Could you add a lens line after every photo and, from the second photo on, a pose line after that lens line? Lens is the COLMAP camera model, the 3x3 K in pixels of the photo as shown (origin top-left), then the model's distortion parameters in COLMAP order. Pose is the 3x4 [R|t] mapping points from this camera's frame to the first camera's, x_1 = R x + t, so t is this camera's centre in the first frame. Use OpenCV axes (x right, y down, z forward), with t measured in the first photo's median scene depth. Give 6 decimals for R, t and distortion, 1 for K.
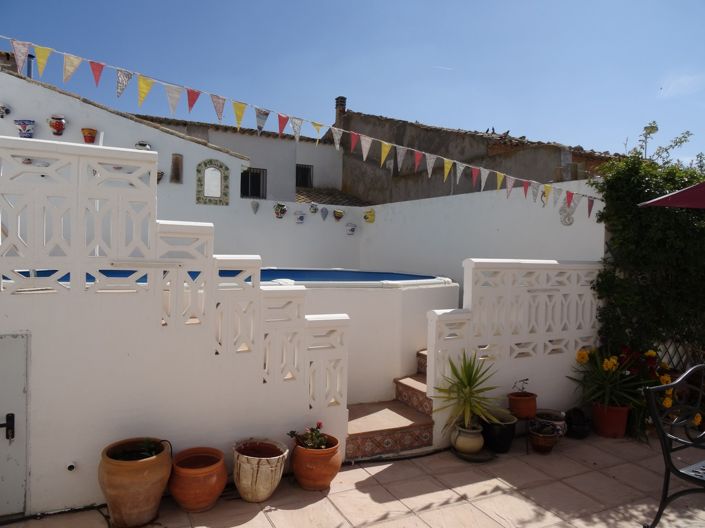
lens RADIAL K [[503.9, 0, 352.5], [0, 503.9, 264.0], [0, 0, 1]] dist [-0.001471, -0.003153]
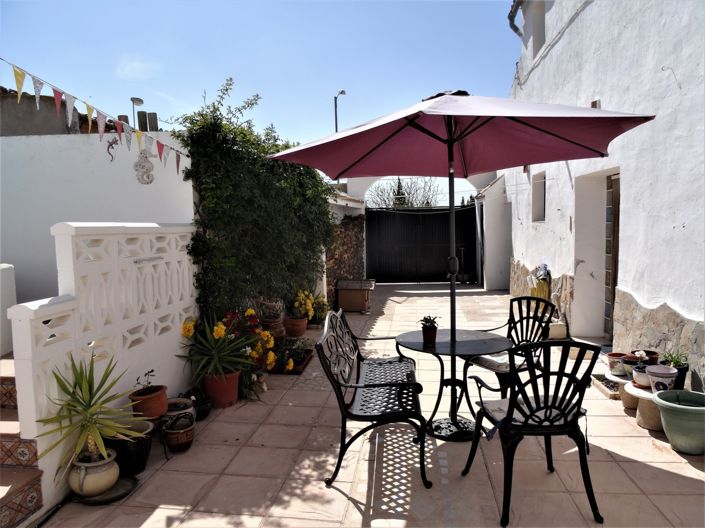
lens RADIAL K [[503.9, 0, 352.5], [0, 503.9, 264.0], [0, 0, 1]] dist [-0.001471, -0.003153]
pose [[0.565145, -0.098339, 0.819109, -0.107611], [0.056635, 0.995152, 0.080399, 0.012054], [-0.823045, 0.000953, 0.567975, 0.260420]]
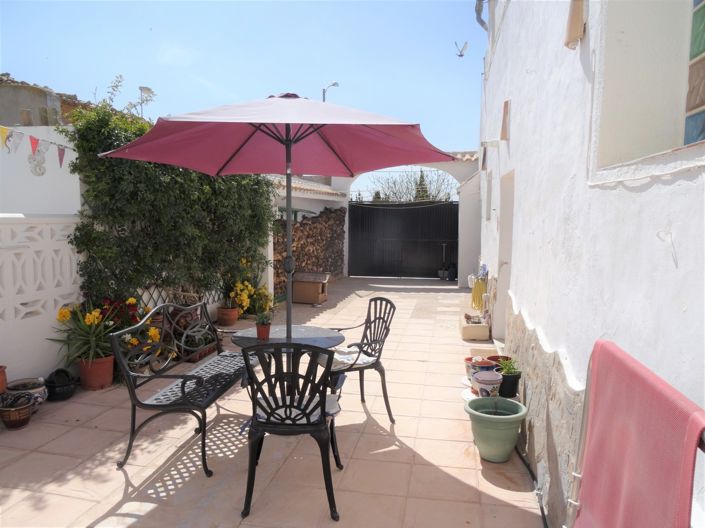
lens RADIAL K [[503.9, 0, 352.5], [0, 503.9, 264.0], [0, 0, 1]] dist [-0.001471, -0.003153]
pose [[0.625825, -0.092071, 0.774510, 0.073047], [0.026649, 0.994953, 0.096743, 0.010910], [-0.779508, -0.039904, 0.625120, -0.017058]]
